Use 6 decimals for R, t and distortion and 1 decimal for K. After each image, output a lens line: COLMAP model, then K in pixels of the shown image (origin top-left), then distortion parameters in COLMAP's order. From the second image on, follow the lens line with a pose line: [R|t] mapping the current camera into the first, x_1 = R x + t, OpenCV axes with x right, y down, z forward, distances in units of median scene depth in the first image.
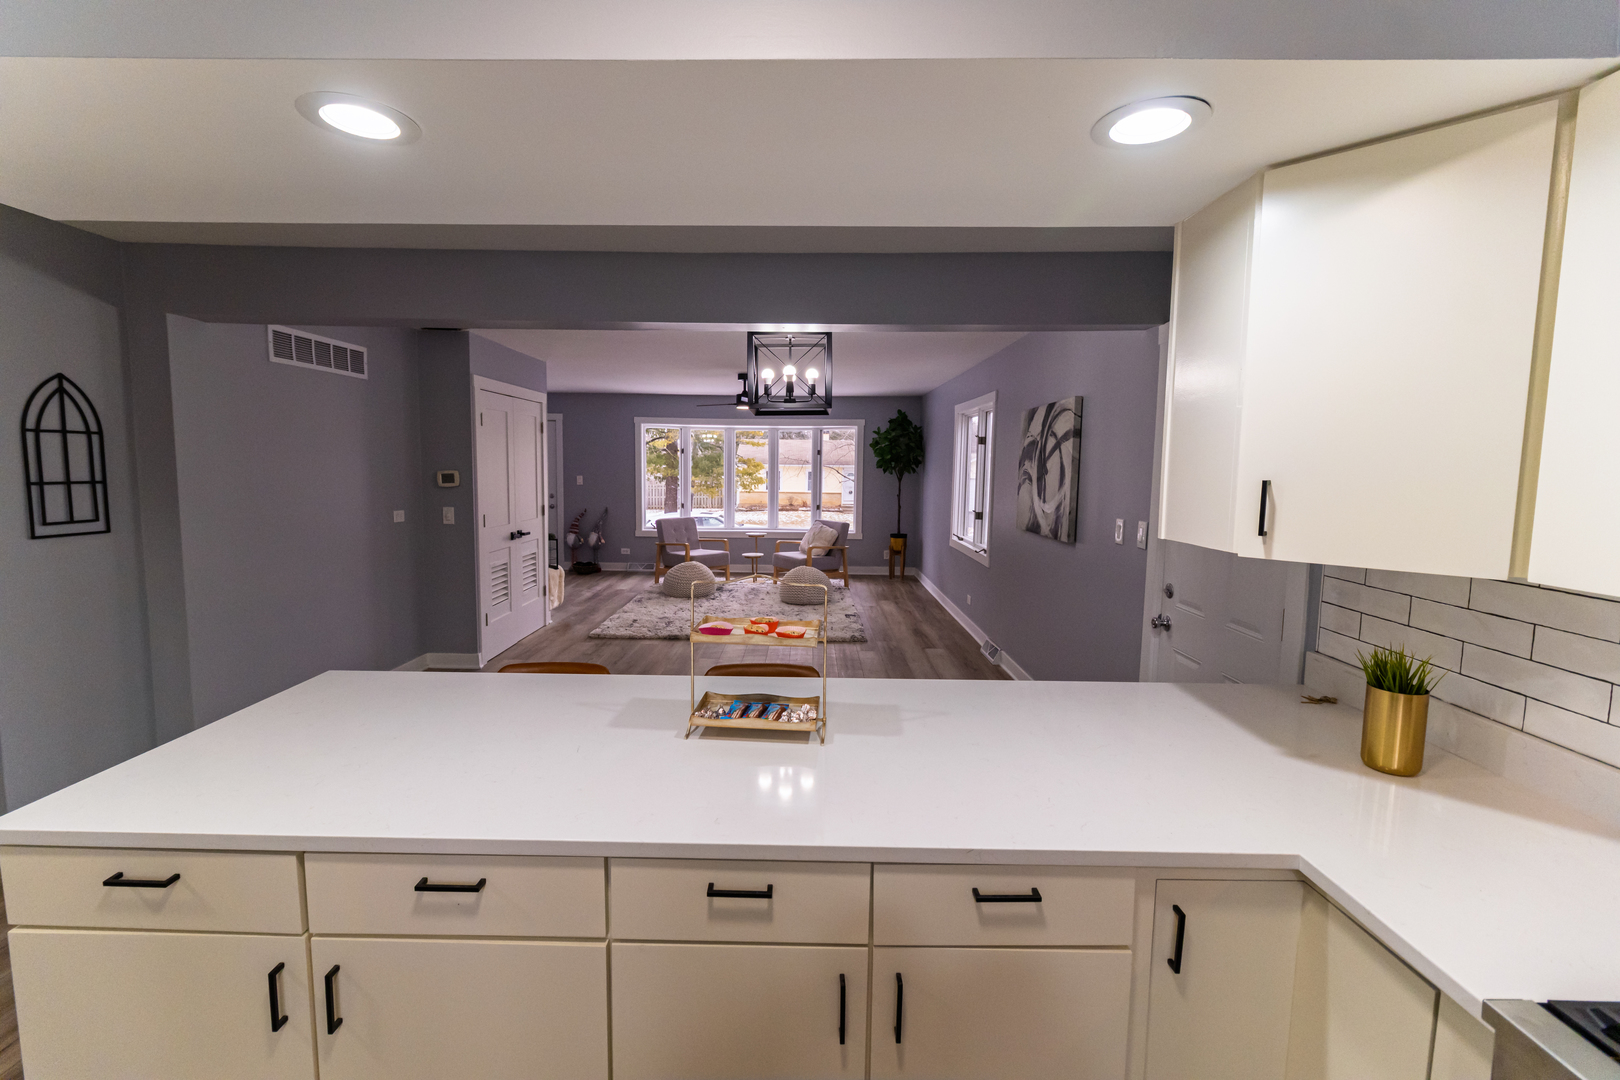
lens RADIAL K [[702.6, 0, 800.6], [0, 702.6, 529.5], [0, 0, 1]] dist [0.000438, 0.000209]
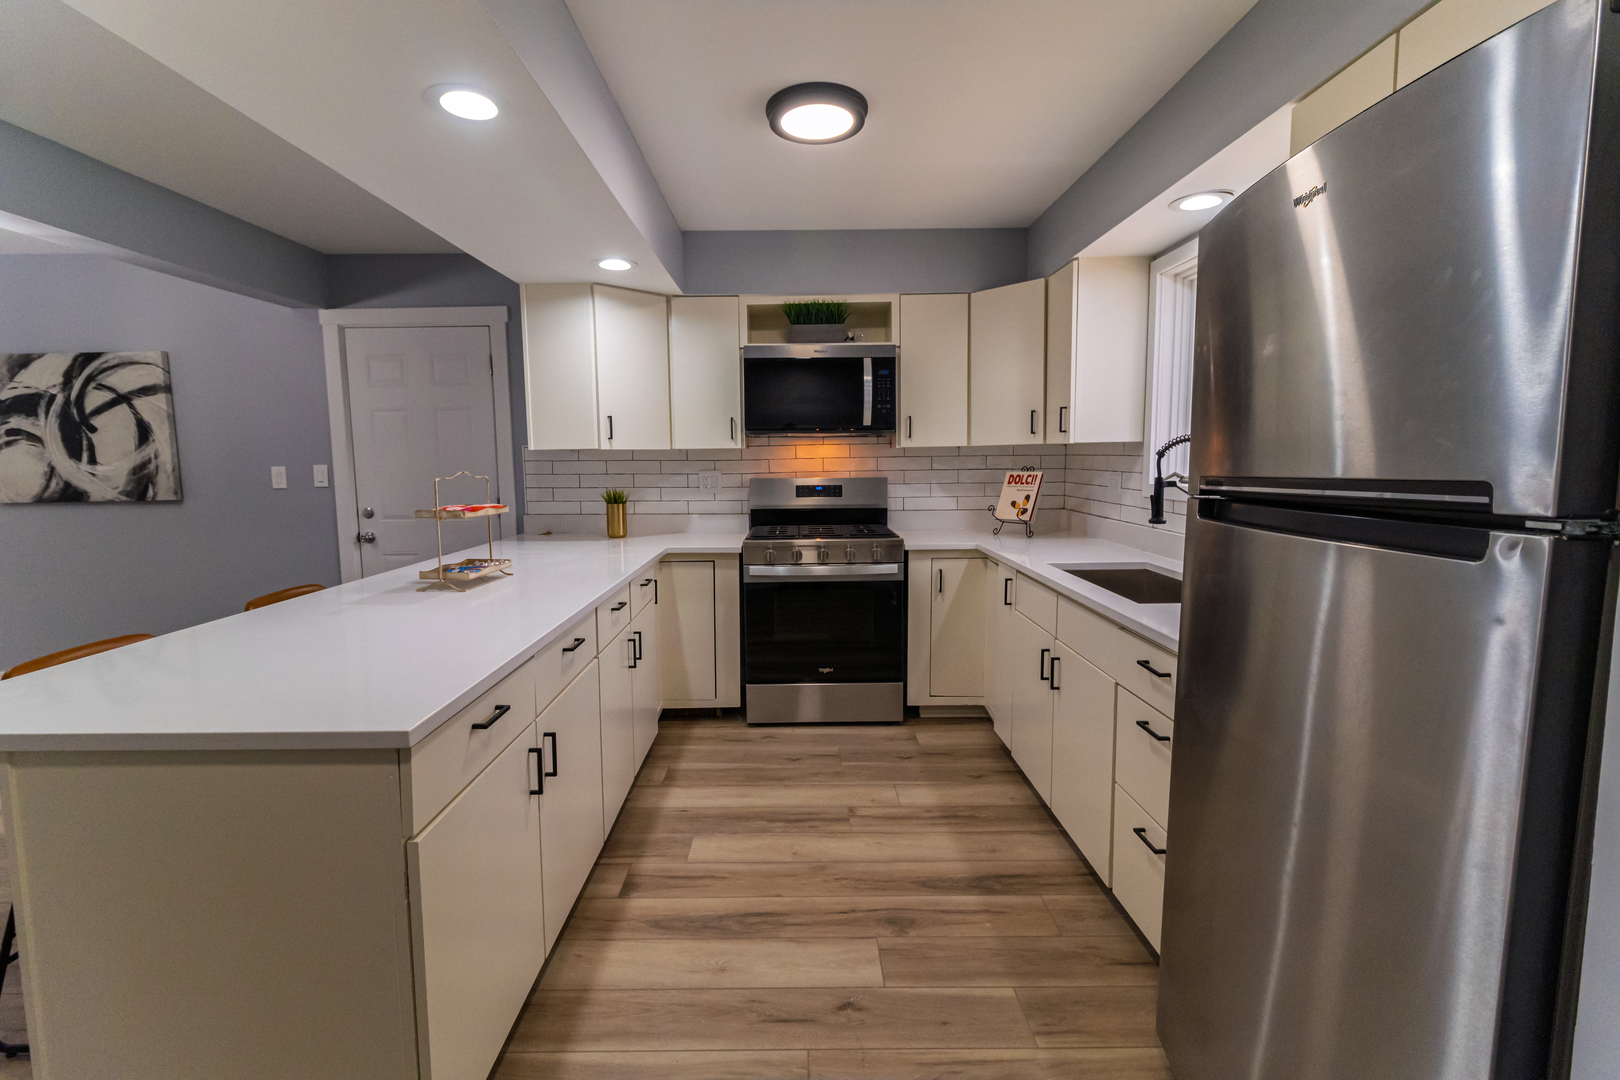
lens RADIAL K [[711.6, 0, 798.2], [0, 711.6, 530.1], [0, 0, 1]] dist [-0.000289, 0.000854]
pose [[-0.019286, -0.116328, 0.993024, -0.442639], [0.104529, 0.987531, 0.117715, 0.023434], [-0.994335, 0.106070, -0.006886, 0.100780]]
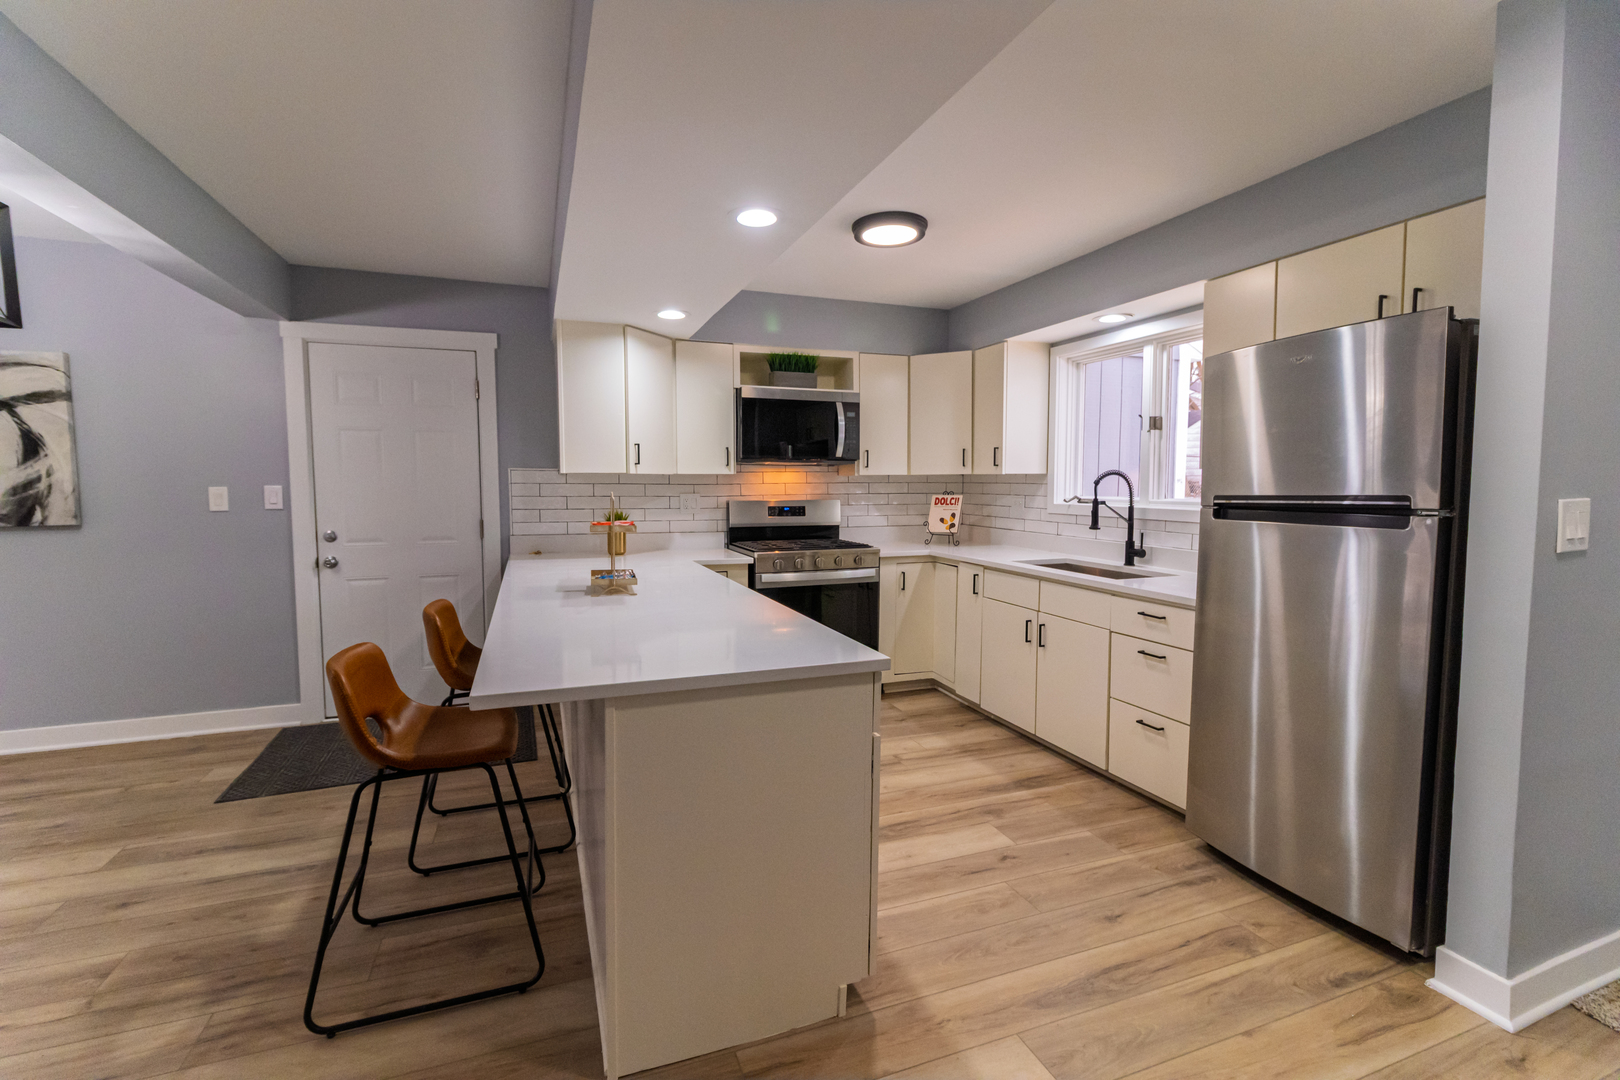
lens RADIAL K [[711.6, 0, 798.2], [0, 711.6, 530.1], [0, 0, 1]] dist [-0.000289, 0.000854]
pose [[-0.363268, -0.077480, 0.928457, -0.512914], [0.083005, 0.989882, 0.115082, -0.001439], [-0.927980, 0.118872, -0.353161, 0.347109]]
